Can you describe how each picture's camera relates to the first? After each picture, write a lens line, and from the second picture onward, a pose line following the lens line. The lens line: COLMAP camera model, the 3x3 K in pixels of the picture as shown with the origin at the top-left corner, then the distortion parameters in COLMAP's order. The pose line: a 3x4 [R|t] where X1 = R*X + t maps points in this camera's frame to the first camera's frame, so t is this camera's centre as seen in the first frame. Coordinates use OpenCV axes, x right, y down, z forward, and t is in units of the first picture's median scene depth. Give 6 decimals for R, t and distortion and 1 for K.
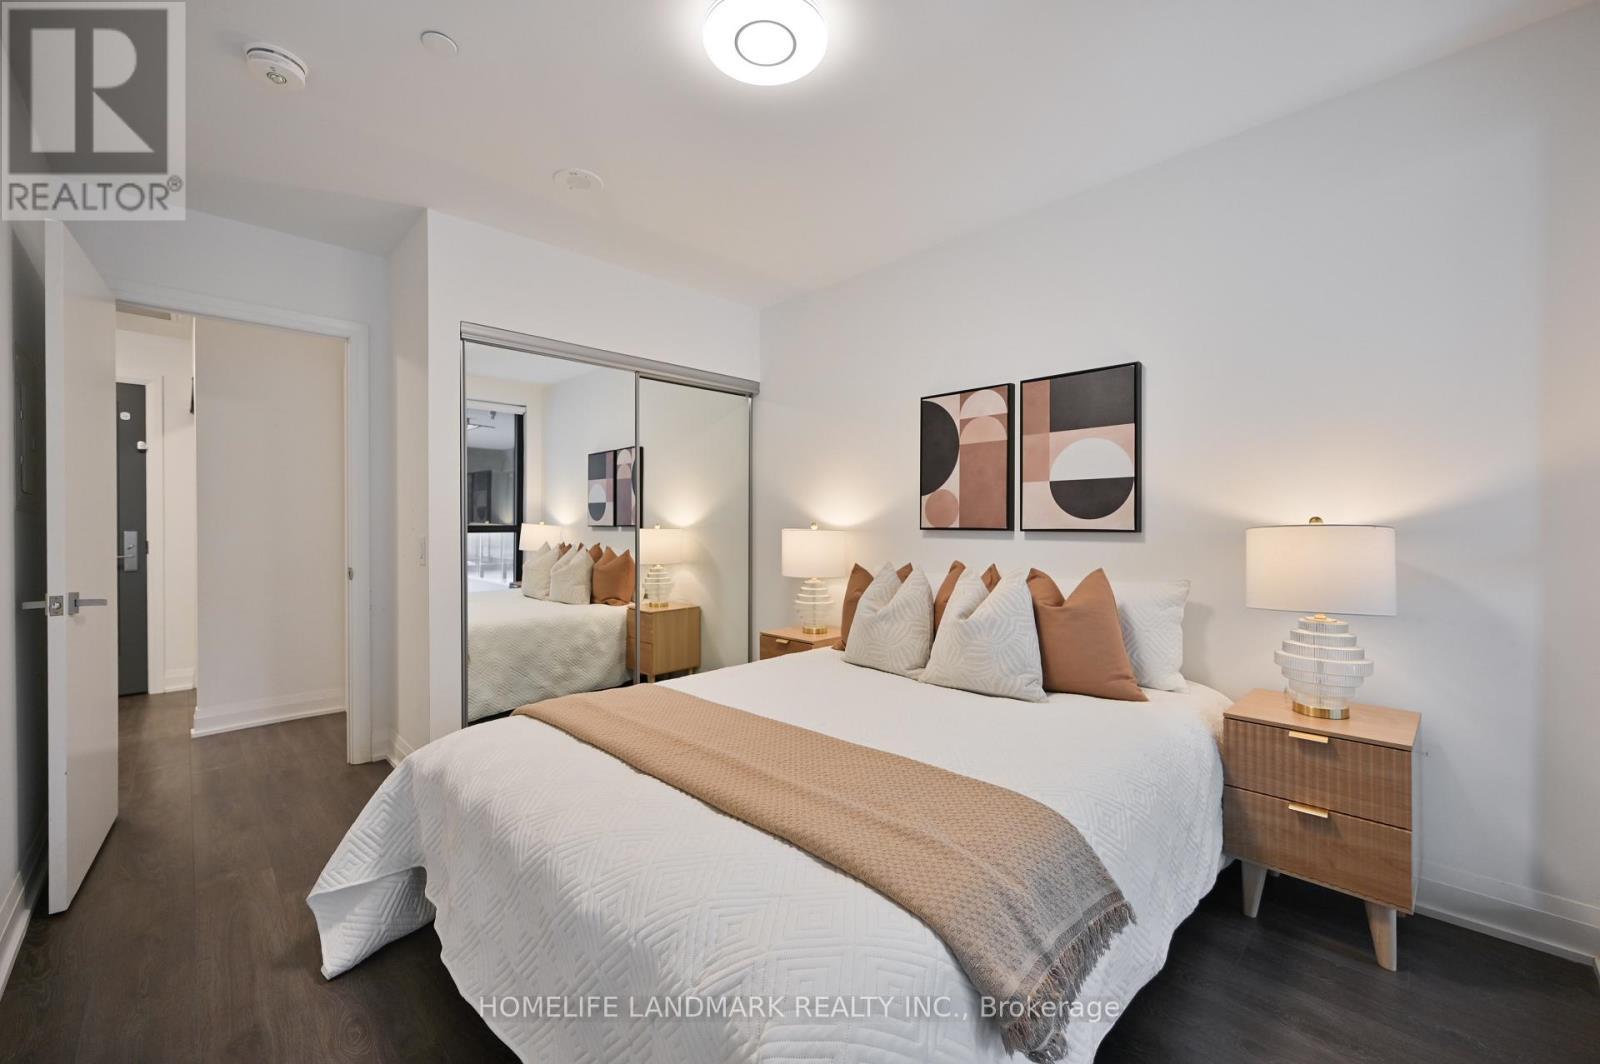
lens RADIAL K [[636.4, 0, 819.0], [0, 636.4, 534.1], [0, 0, 1]] dist [-0.000389, -0.000039]
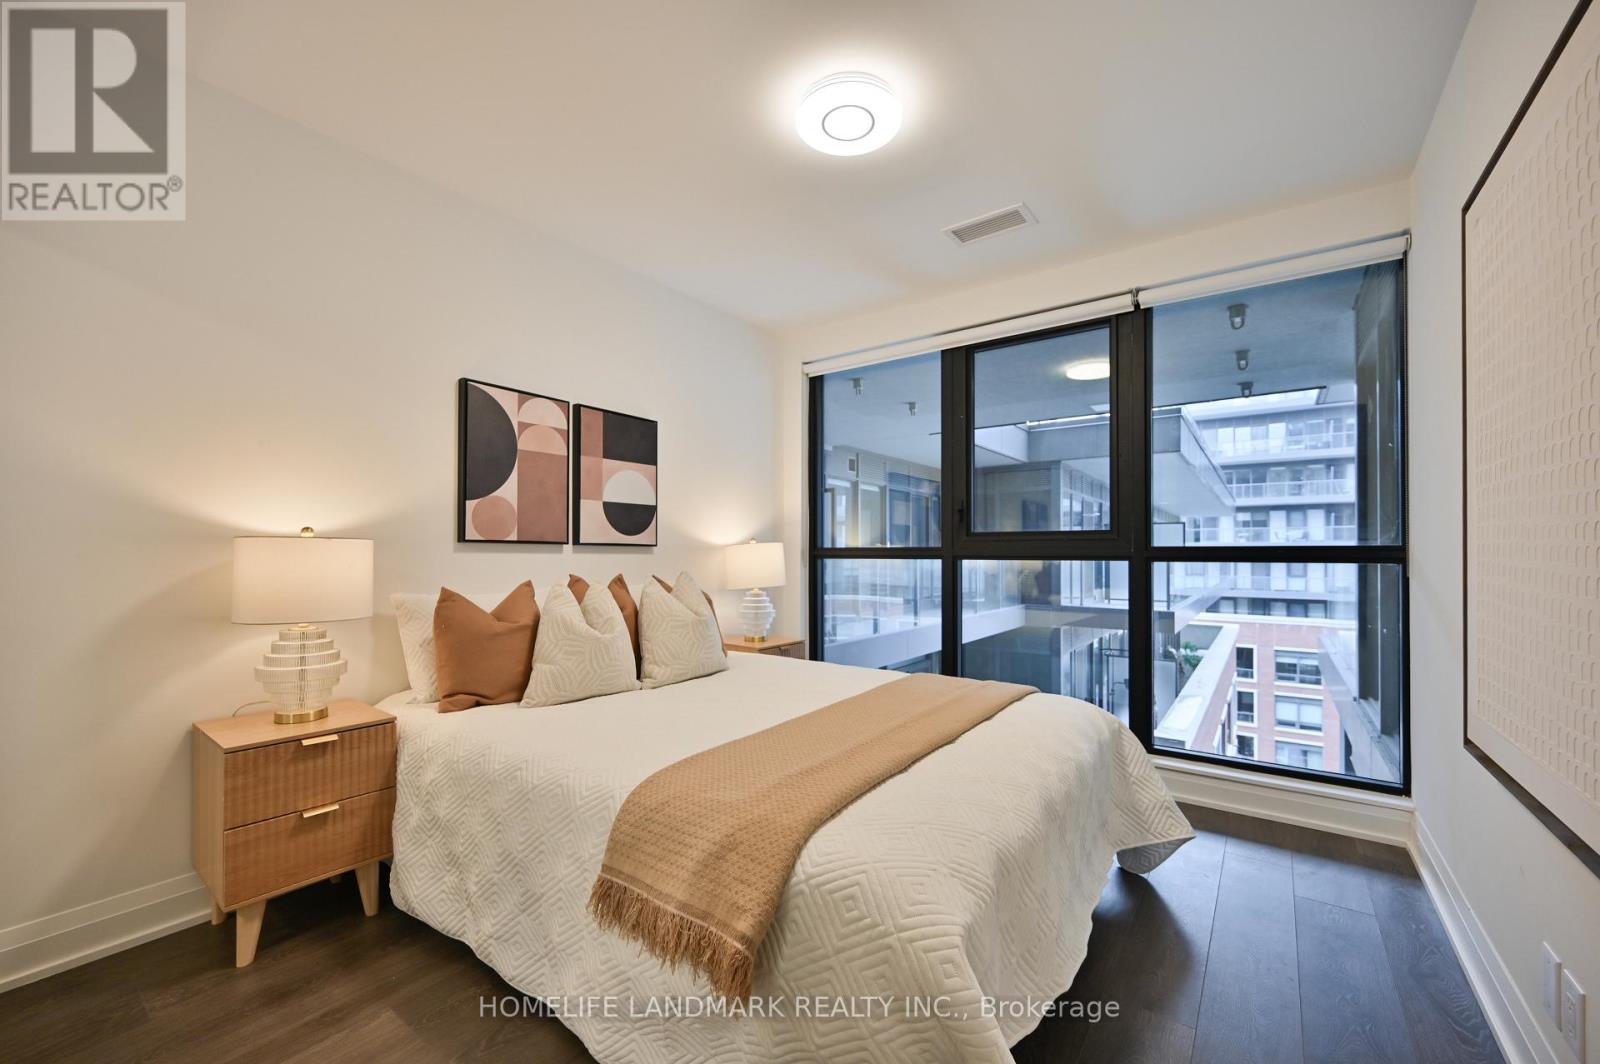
lens RADIAL K [[638.9, 0, 796.4], [0, 638.9, 540.8], [0, 0, 1]] dist [0.000609, 0.000013]
pose [[-0.134884, 0.005908, 0.990844, -0.768970], [-0.003438, 0.999973, -0.006430, -0.005628], [-0.990855, -0.004274, -0.134860, 0.764666]]
